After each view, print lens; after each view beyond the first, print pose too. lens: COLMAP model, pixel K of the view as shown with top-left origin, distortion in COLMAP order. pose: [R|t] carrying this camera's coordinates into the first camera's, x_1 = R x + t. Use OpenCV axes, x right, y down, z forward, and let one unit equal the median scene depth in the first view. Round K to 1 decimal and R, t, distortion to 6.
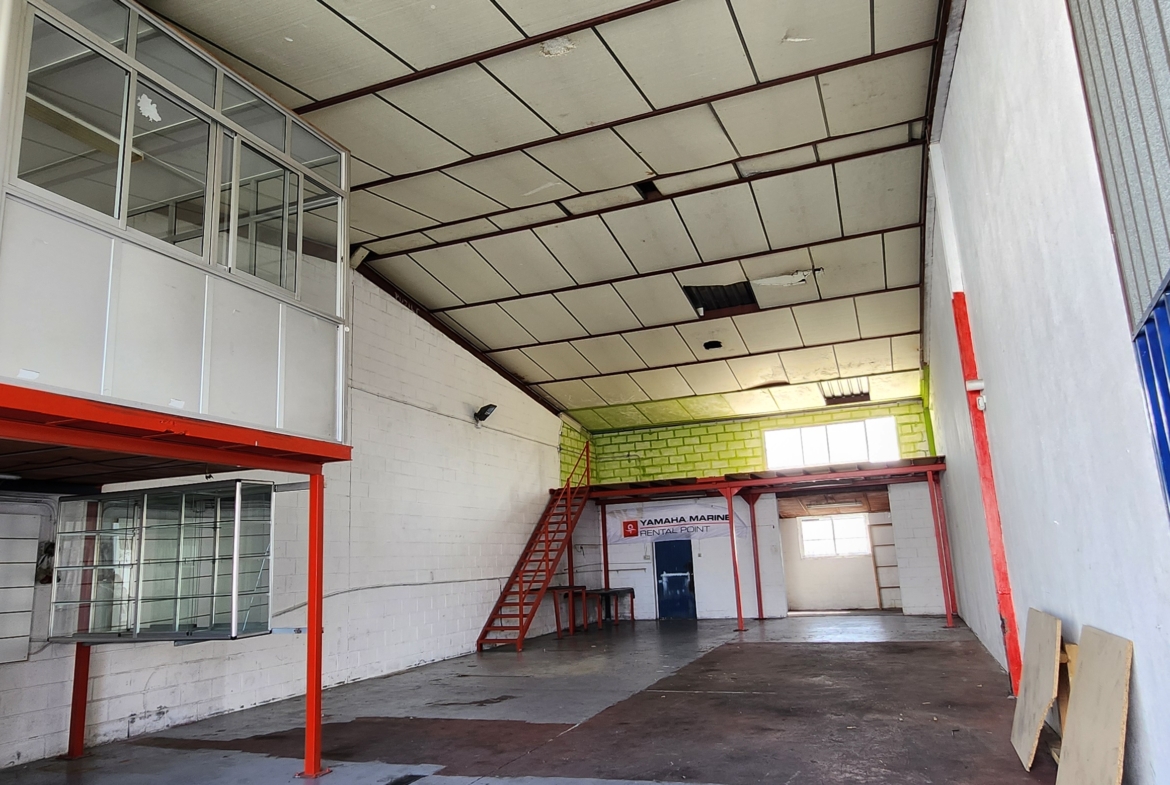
lens RADIAL K [[806.7, 0, 577.8], [0, 806.7, 394.0], [0, 0, 1]] dist [-0.011304, 0.008998]
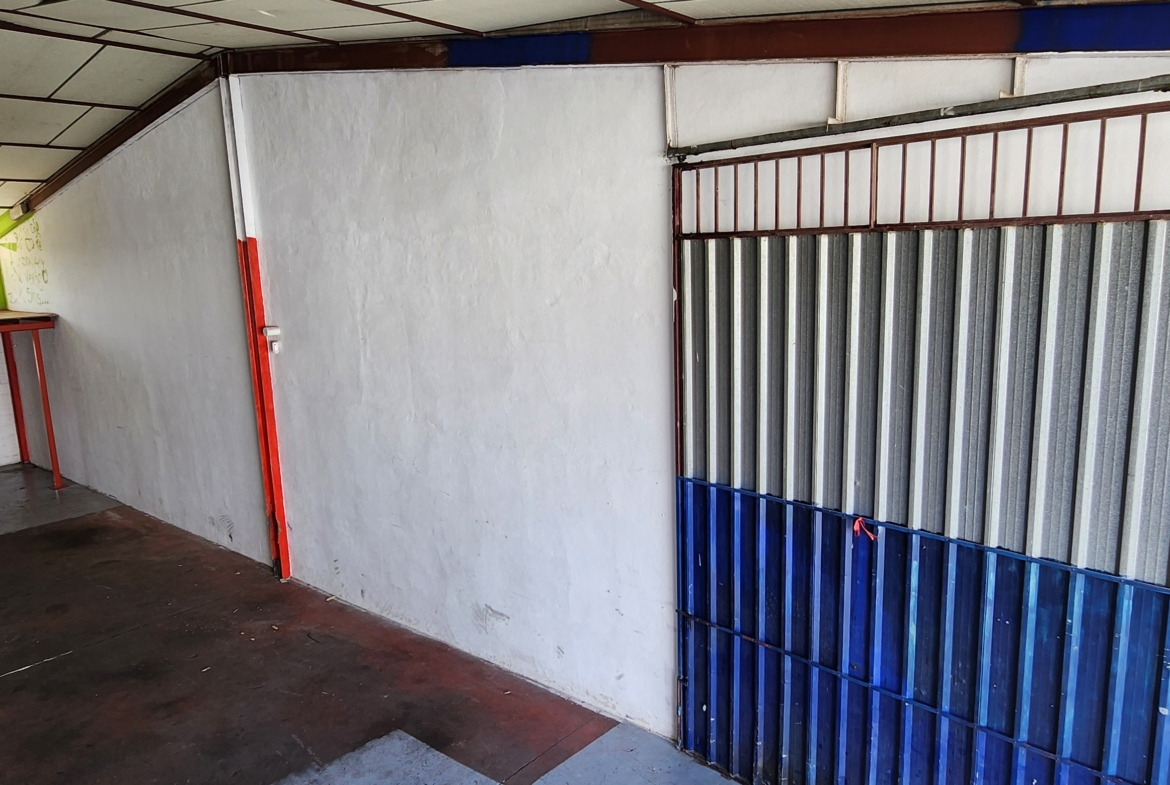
lens RADIAL K [[806.7, 0, 585.8], [0, 806.7, 390.4], [0, 0, 1]] dist [-0.011304, 0.008998]
pose [[0.318048, -0.124526, 0.939861, -0.199341], [-0.173729, 0.966896, 0.186897, -0.099899], [-0.932021, -0.222723, 0.285886, 0.115125]]
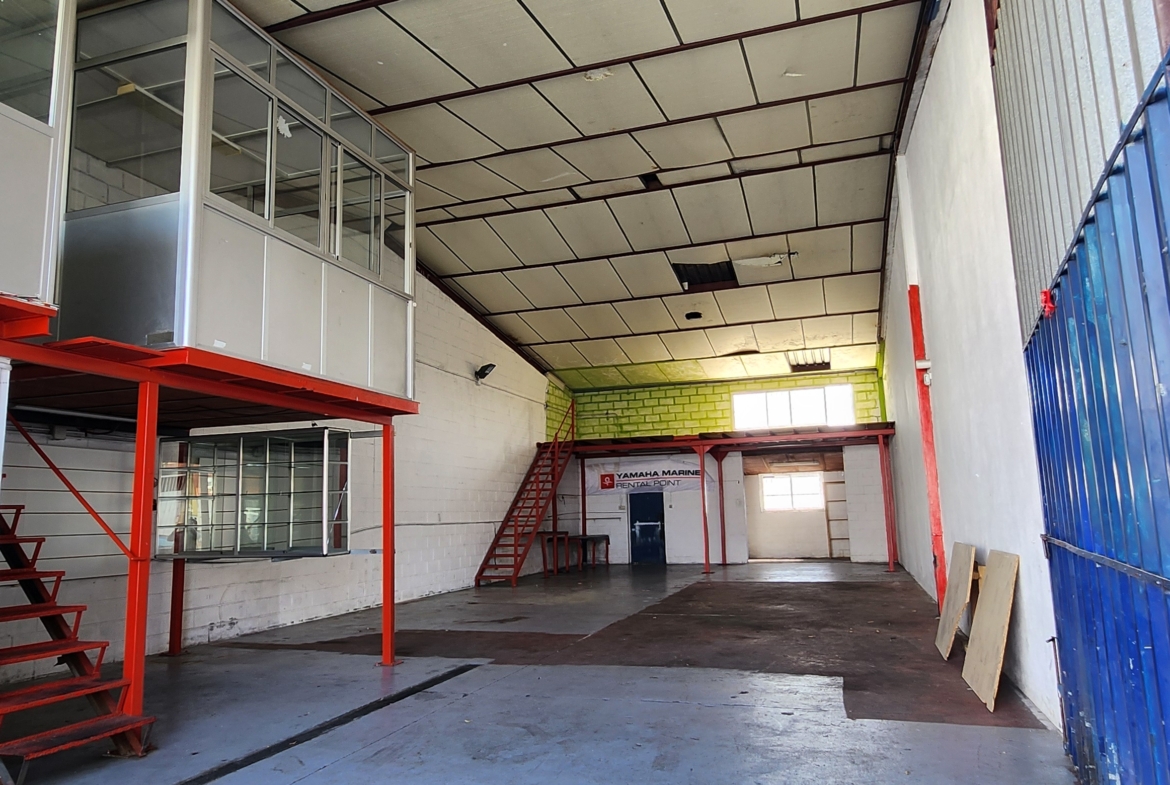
lens RADIAL K [[806.7, 0, 578.5], [0, 806.7, 396.5], [0, 0, 1]] dist [-0.011304, 0.008998]
pose [[0.998208, 0.026643, 0.053573, -0.038662], [-0.029661, 0.997971, 0.056336, -0.007004], [-0.051964, -0.057824, 0.996974, -0.080696]]
